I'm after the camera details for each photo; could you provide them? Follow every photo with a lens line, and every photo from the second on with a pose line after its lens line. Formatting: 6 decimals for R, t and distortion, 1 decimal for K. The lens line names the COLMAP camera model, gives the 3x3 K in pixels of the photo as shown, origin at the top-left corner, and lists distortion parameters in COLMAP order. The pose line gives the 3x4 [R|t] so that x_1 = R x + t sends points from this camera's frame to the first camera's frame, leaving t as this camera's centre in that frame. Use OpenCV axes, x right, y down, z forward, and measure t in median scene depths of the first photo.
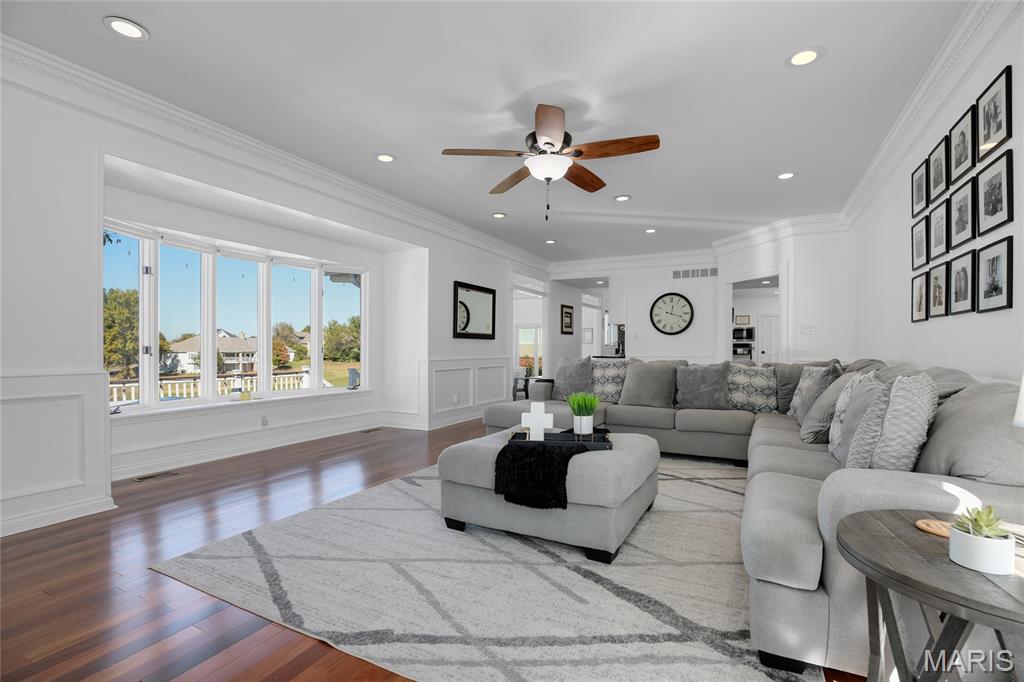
lens RADIAL K [[469.1, 0, 512.1], [0, 469.1, 346.3], [0, 0, 1]] dist [-0.028766, 0.002080]
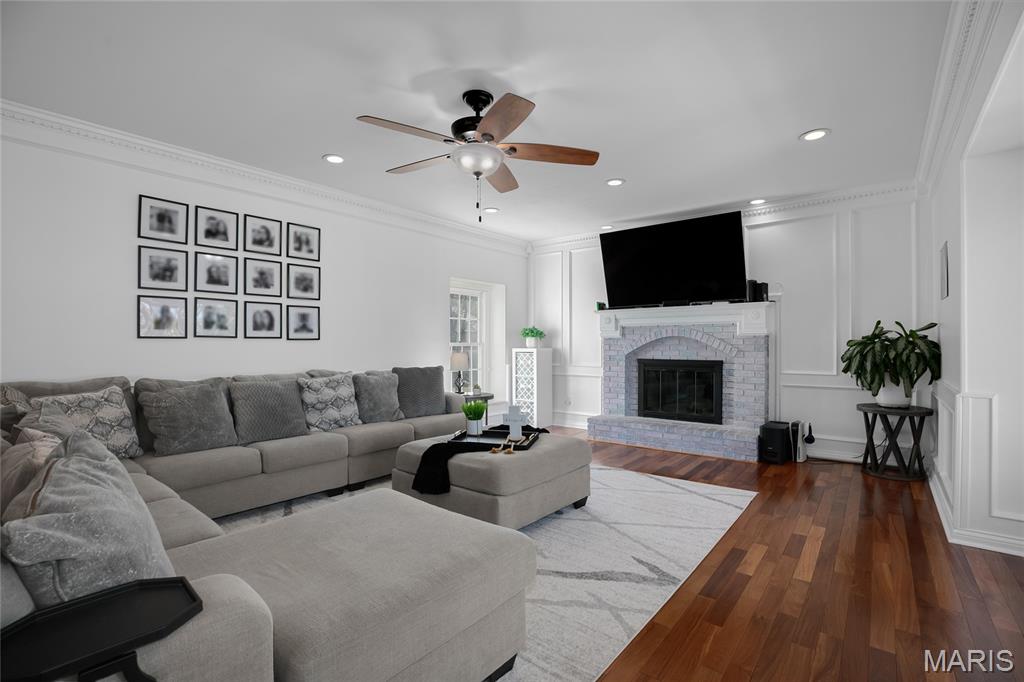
lens RADIAL K [[469.1, 0, 511.0], [0, 469.1, 341.4], [0, 0, 1]] dist [-0.028766, 0.002080]
pose [[-0.980255, 0.000544, 0.197737, -0.174510], [0.000323, 0.999999, -0.001150, -0.050357], [-0.197738, -0.001064, -0.980254, 2.057574]]
